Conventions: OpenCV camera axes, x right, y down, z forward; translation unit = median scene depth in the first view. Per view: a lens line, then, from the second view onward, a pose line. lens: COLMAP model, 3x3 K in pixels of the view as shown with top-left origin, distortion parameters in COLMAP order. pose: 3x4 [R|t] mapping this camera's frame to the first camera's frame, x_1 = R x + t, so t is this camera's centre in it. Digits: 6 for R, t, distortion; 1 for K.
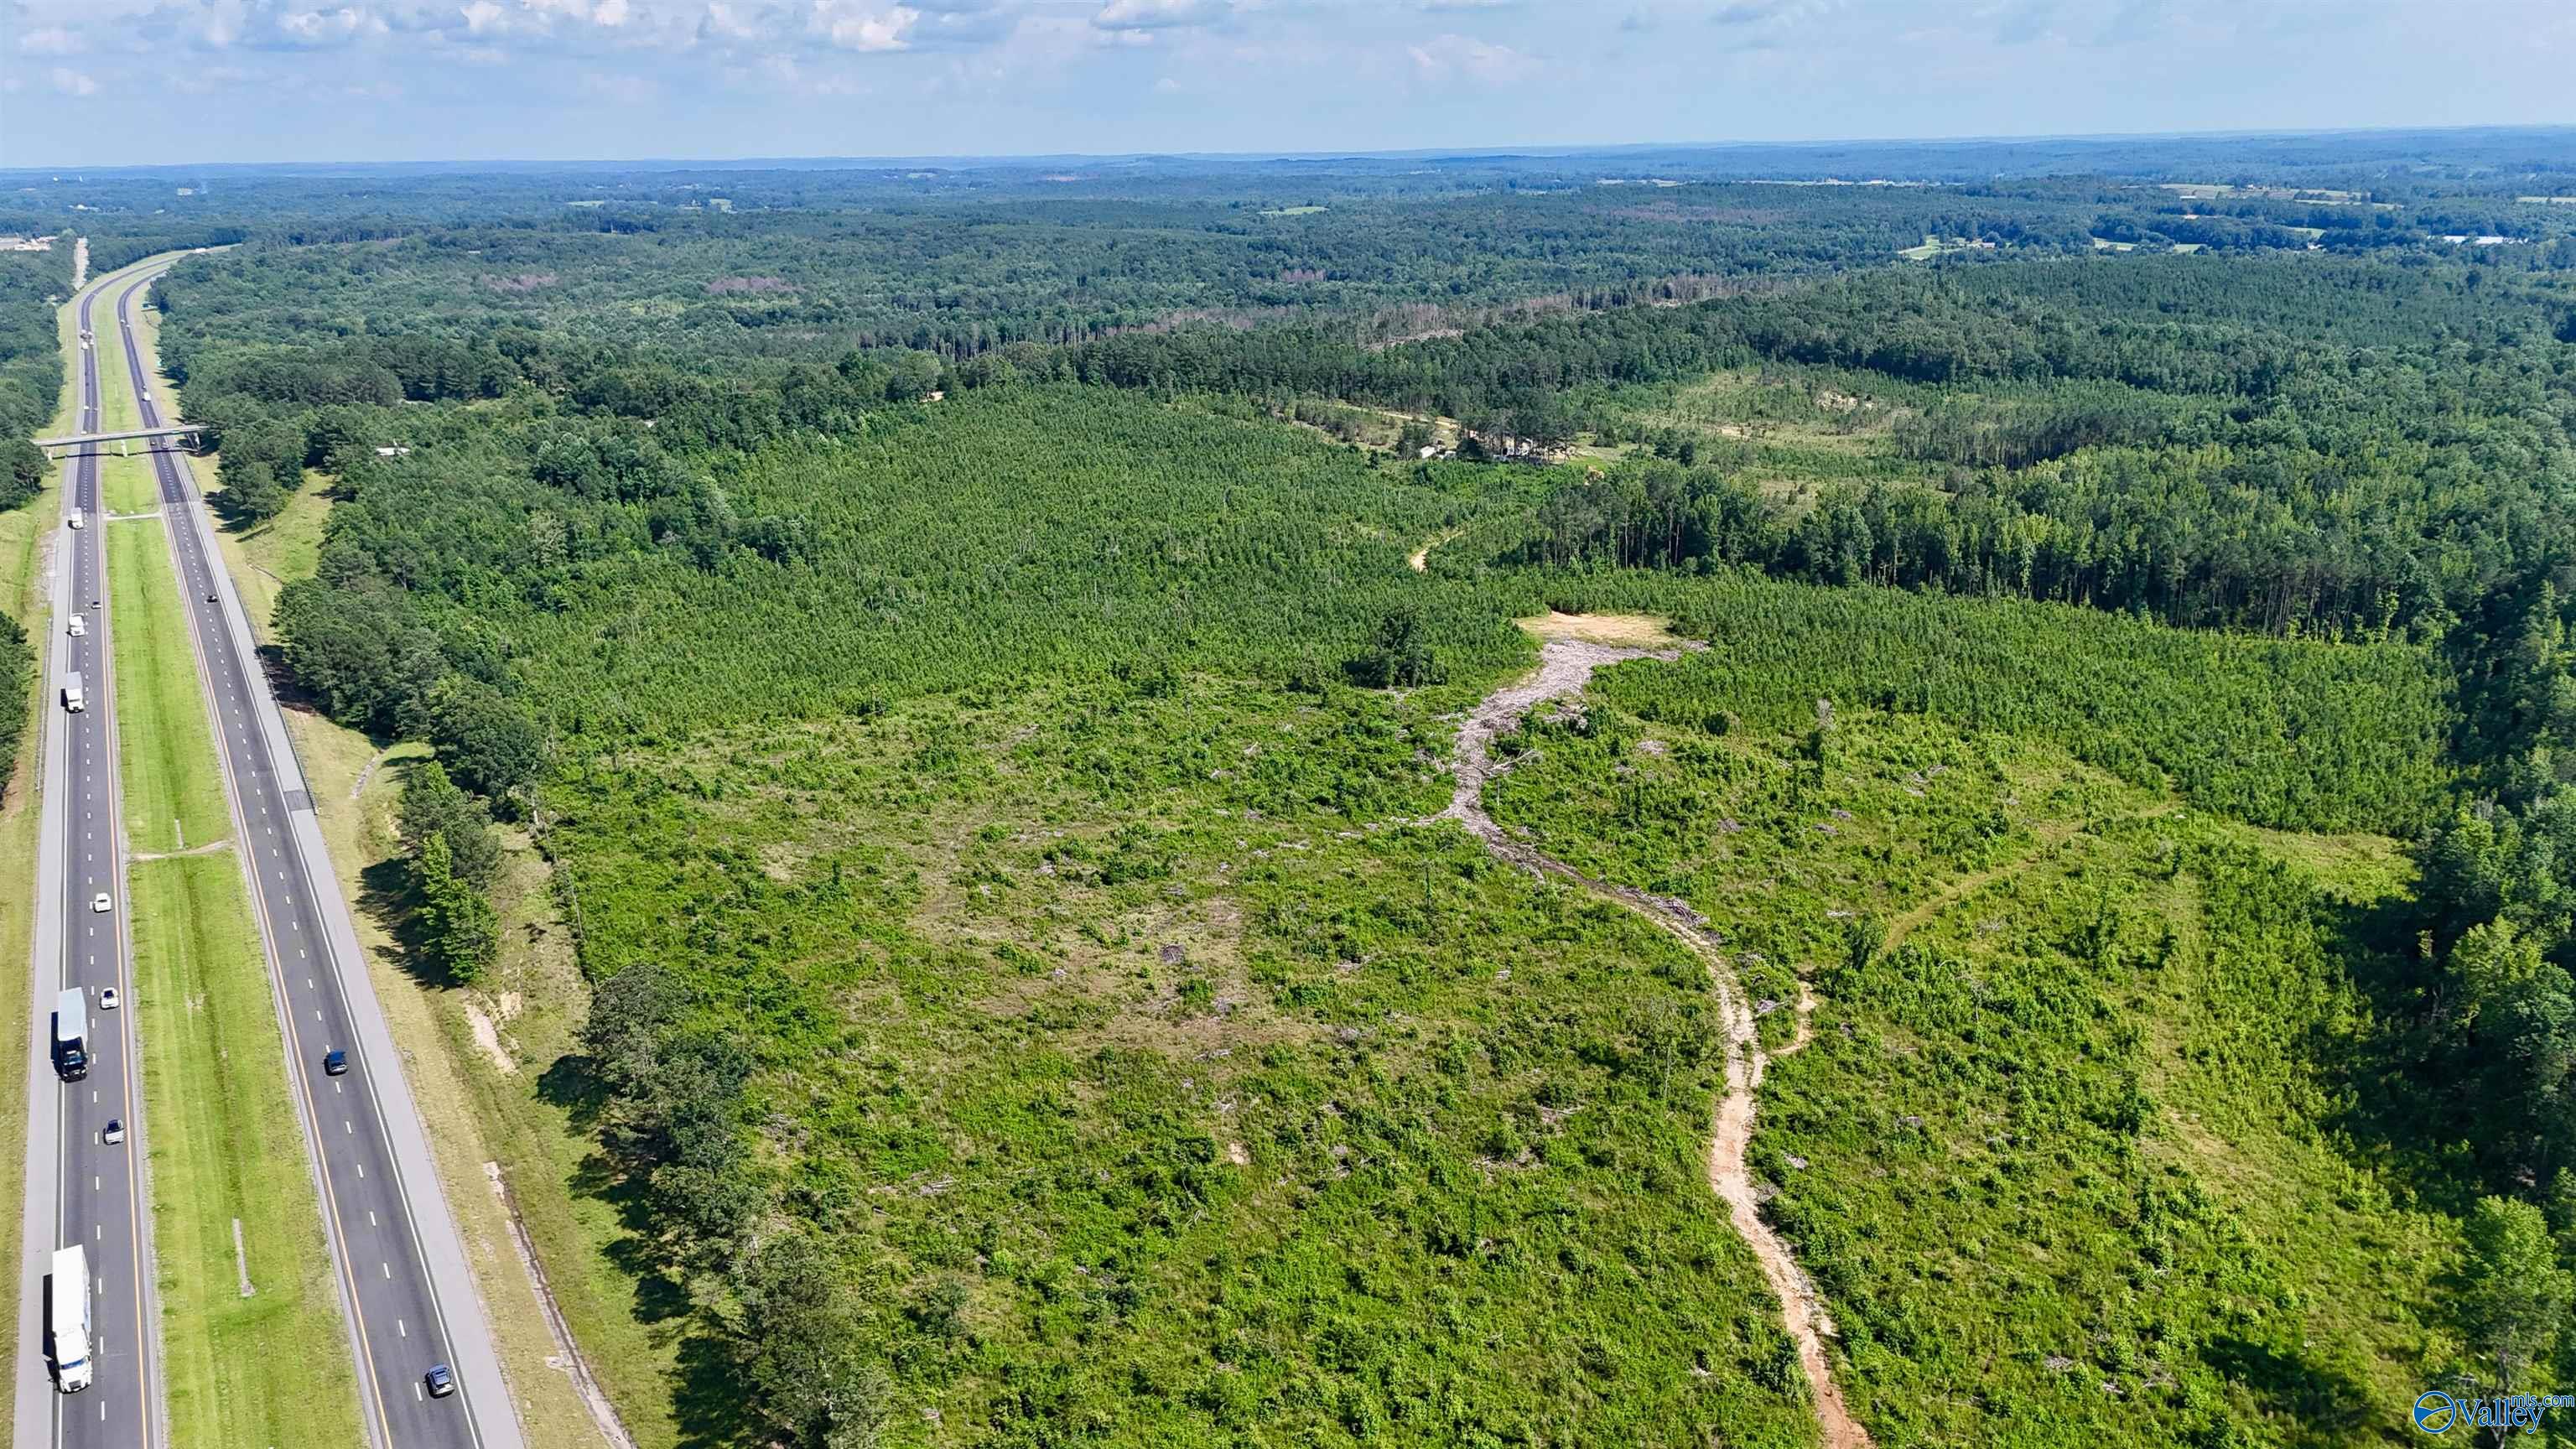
lens RADIAL K [[1888.6, 0, 1296.5], [0, 1888.6, 722.5], [0, 0, 1]] dist [0.070760, -0.062703]
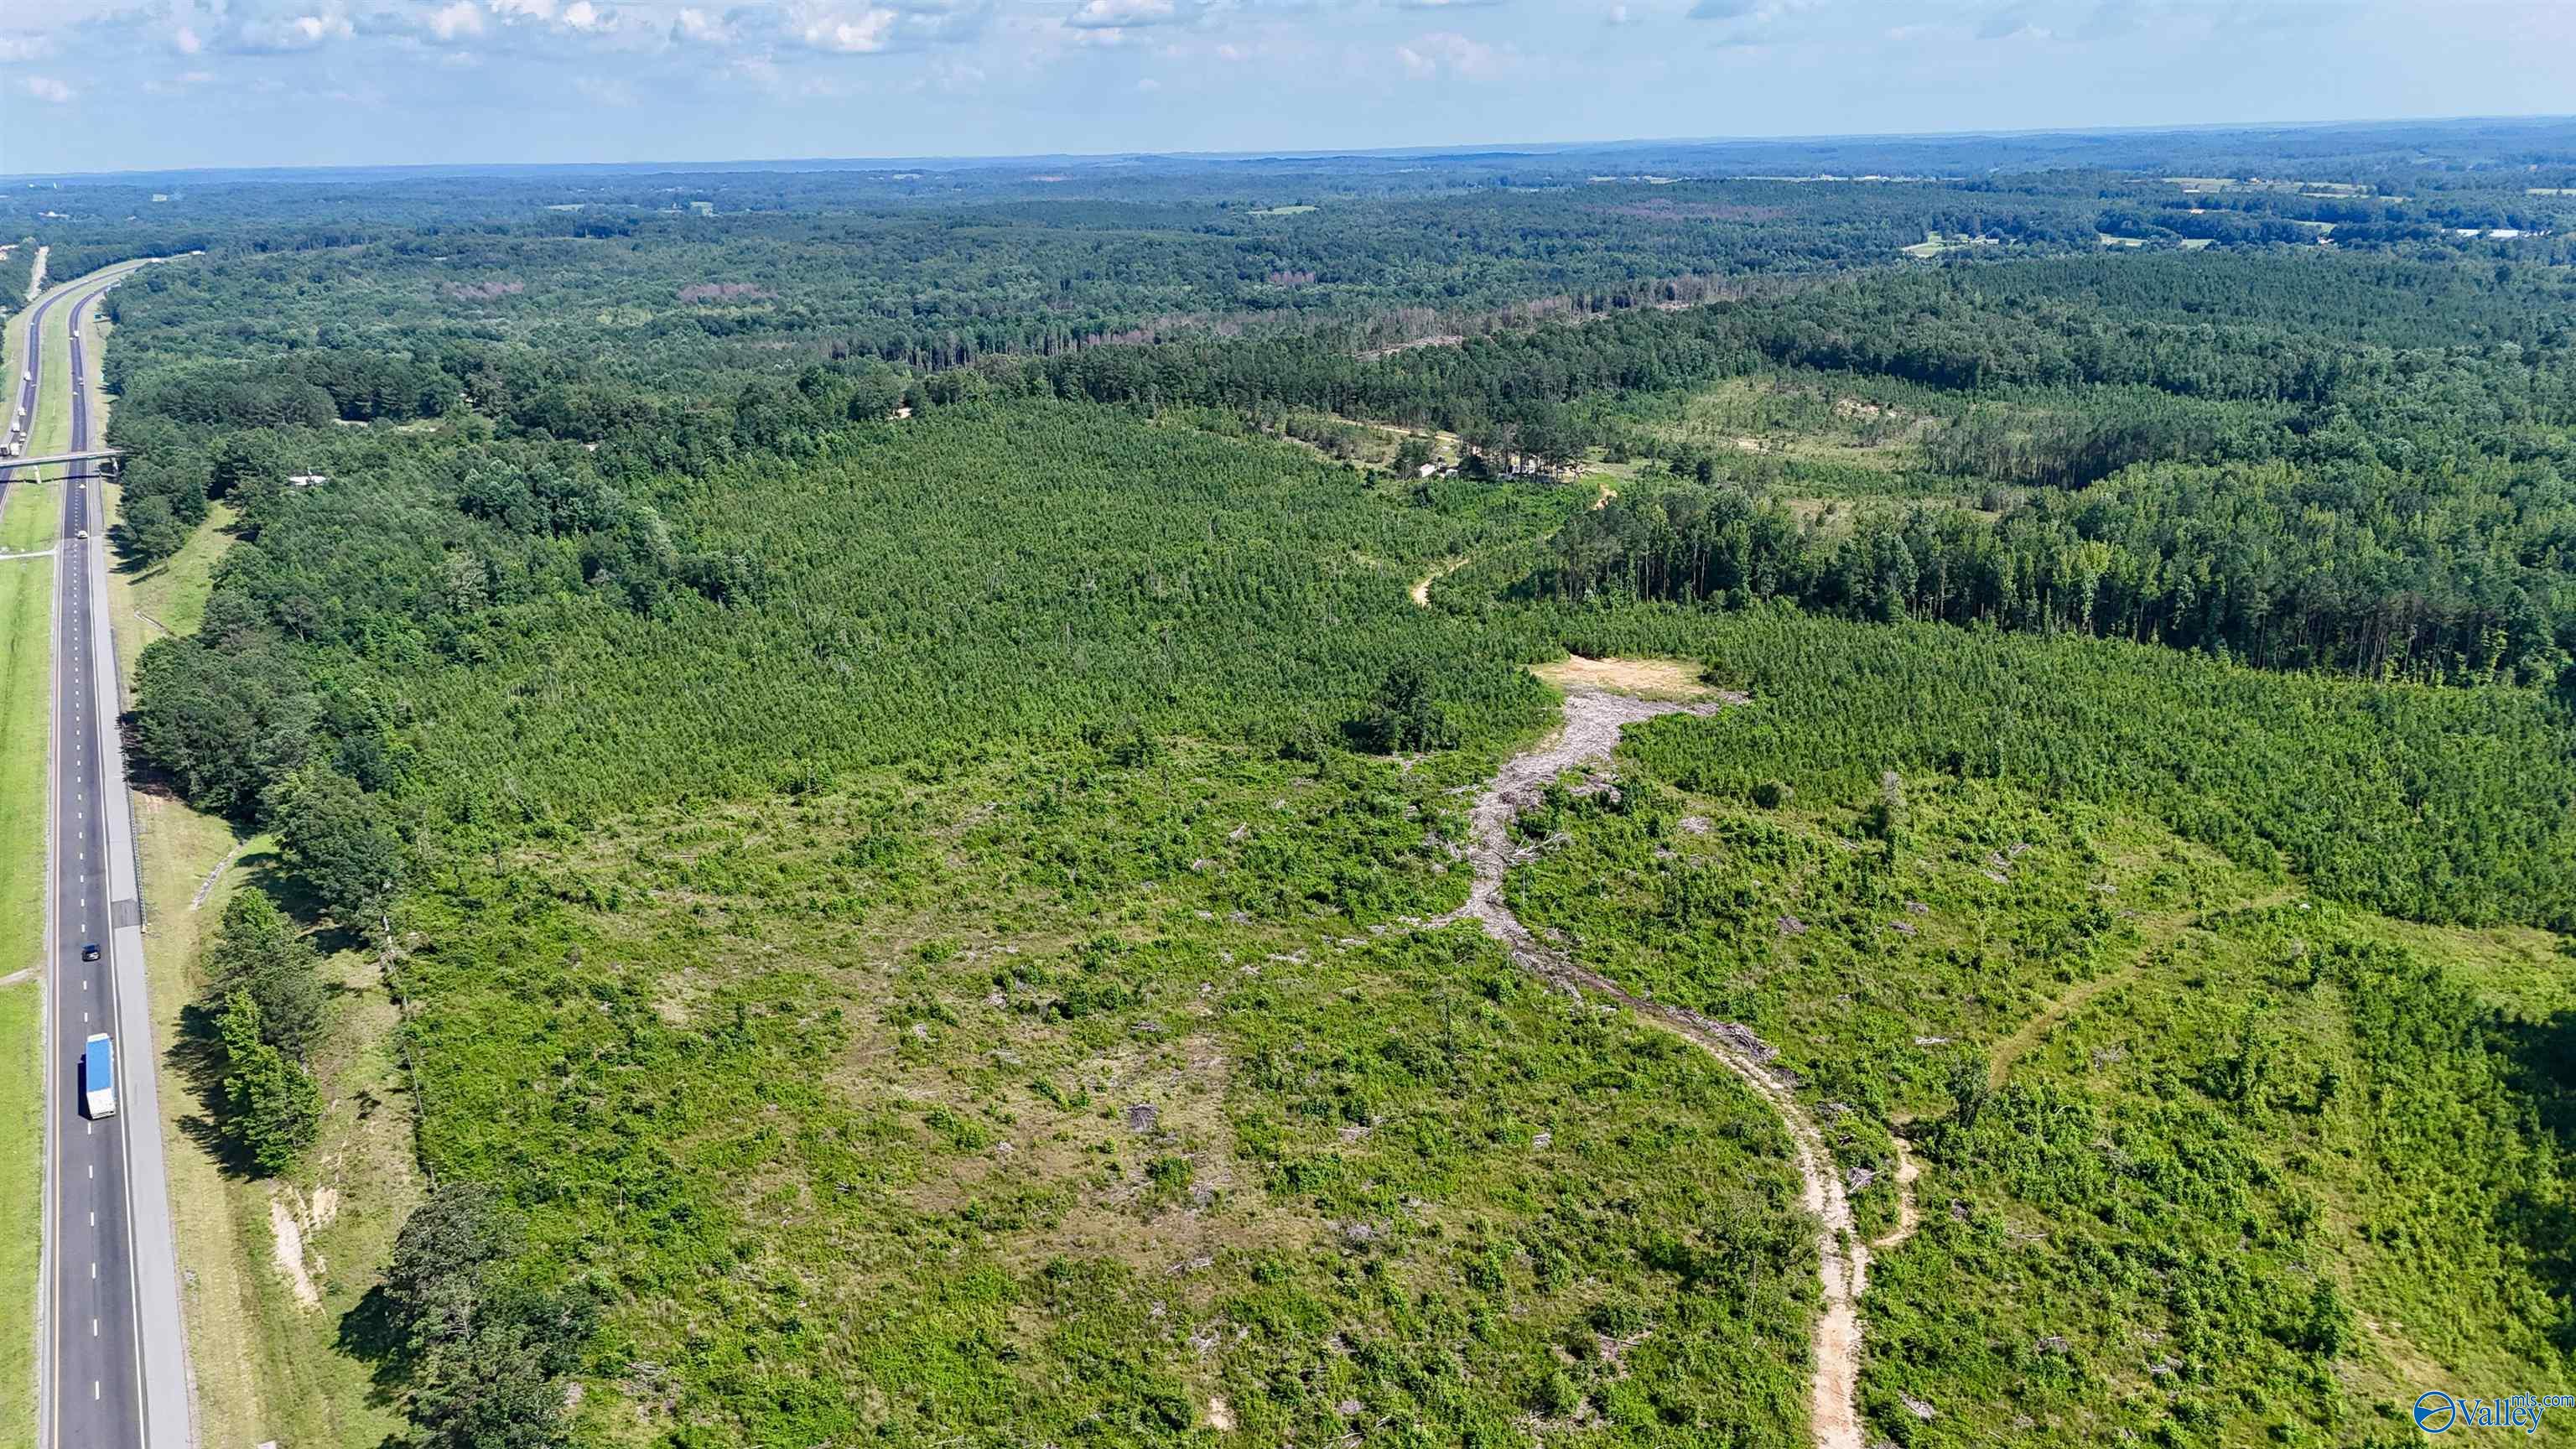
lens RADIAL K [[1891.4, 0, 1295.9], [0, 1891.4, 720.1], [0, 0, 1]] dist [0.068218, -0.060536]
pose [[0.999967, -0.007280, 0.003490, -0.000061], [0.007283, 0.999973, -0.000800, -0.026696], [-0.003484, 0.000826, 0.999994, 0.088179]]
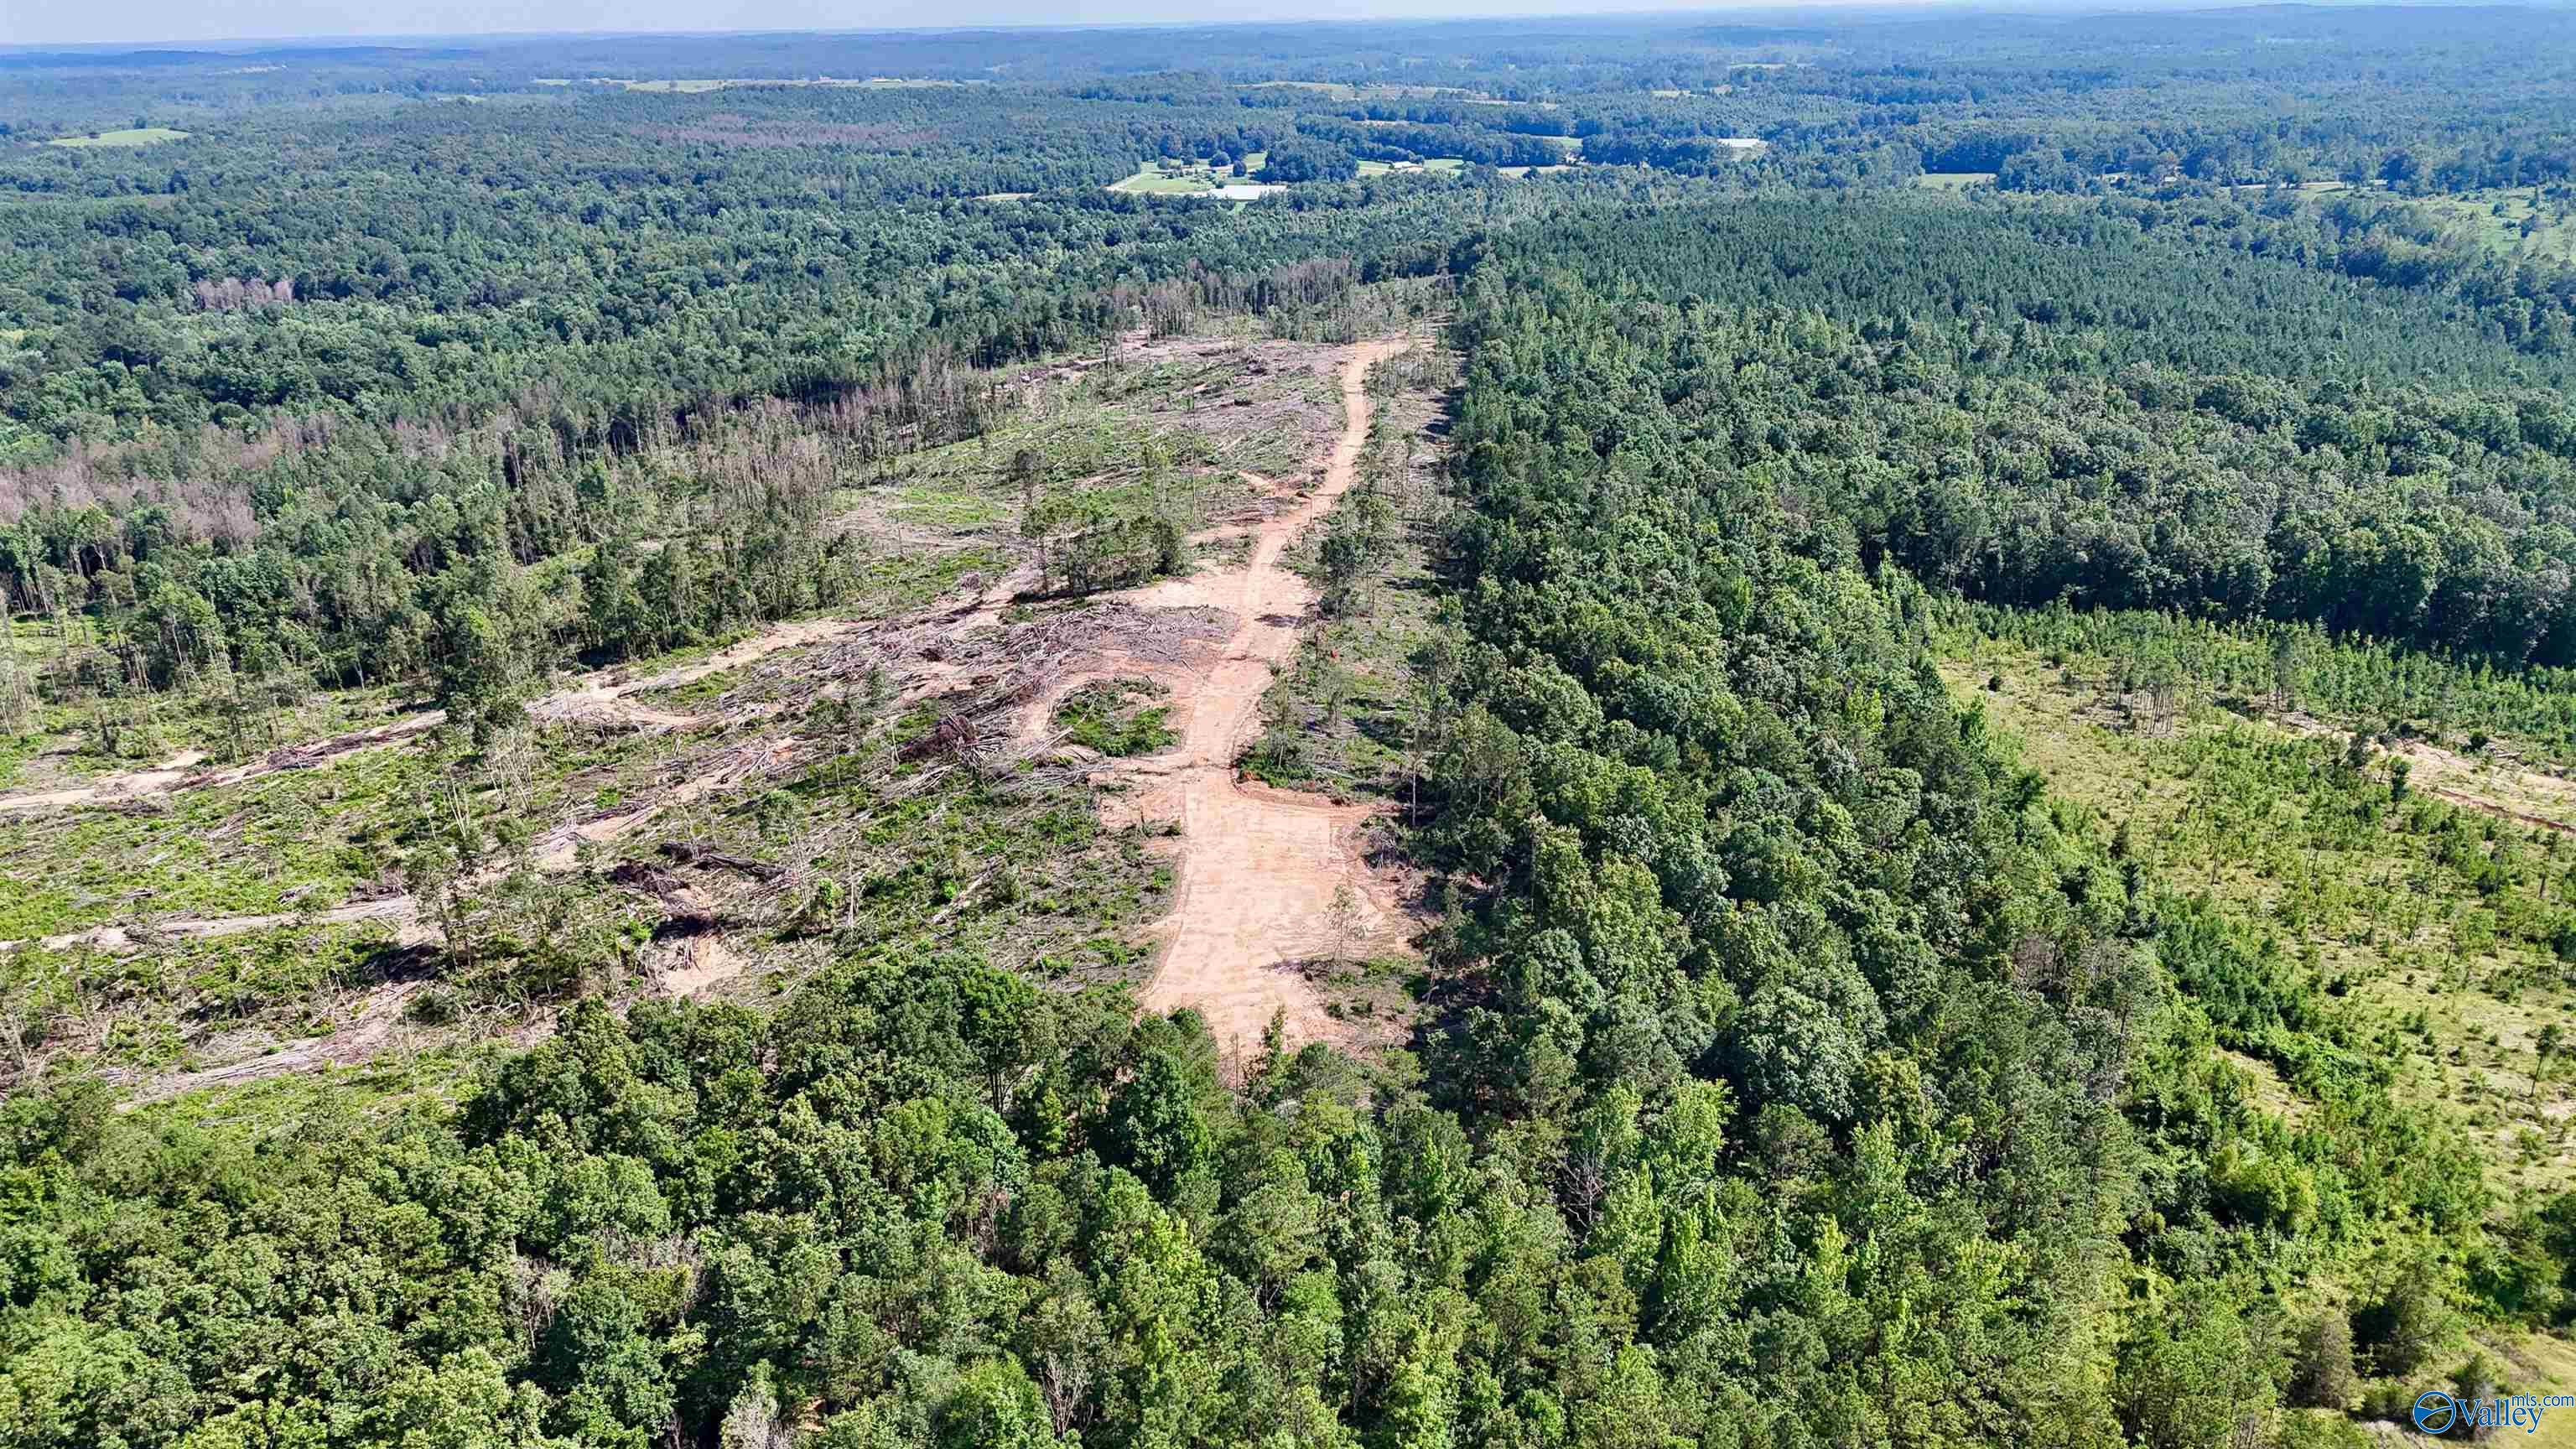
lens RADIAL K [[1888.6, 0, 1292.7], [0, 1888.6, 732.3], [0, 0, 1]] dist [0.082979, -0.084990]
pose [[0.852950, -0.187862, 0.487016, -0.100985], [0.160598, 0.982183, 0.097599, -0.420711], [-0.496673, -0.005033, 0.867923, 1.384996]]
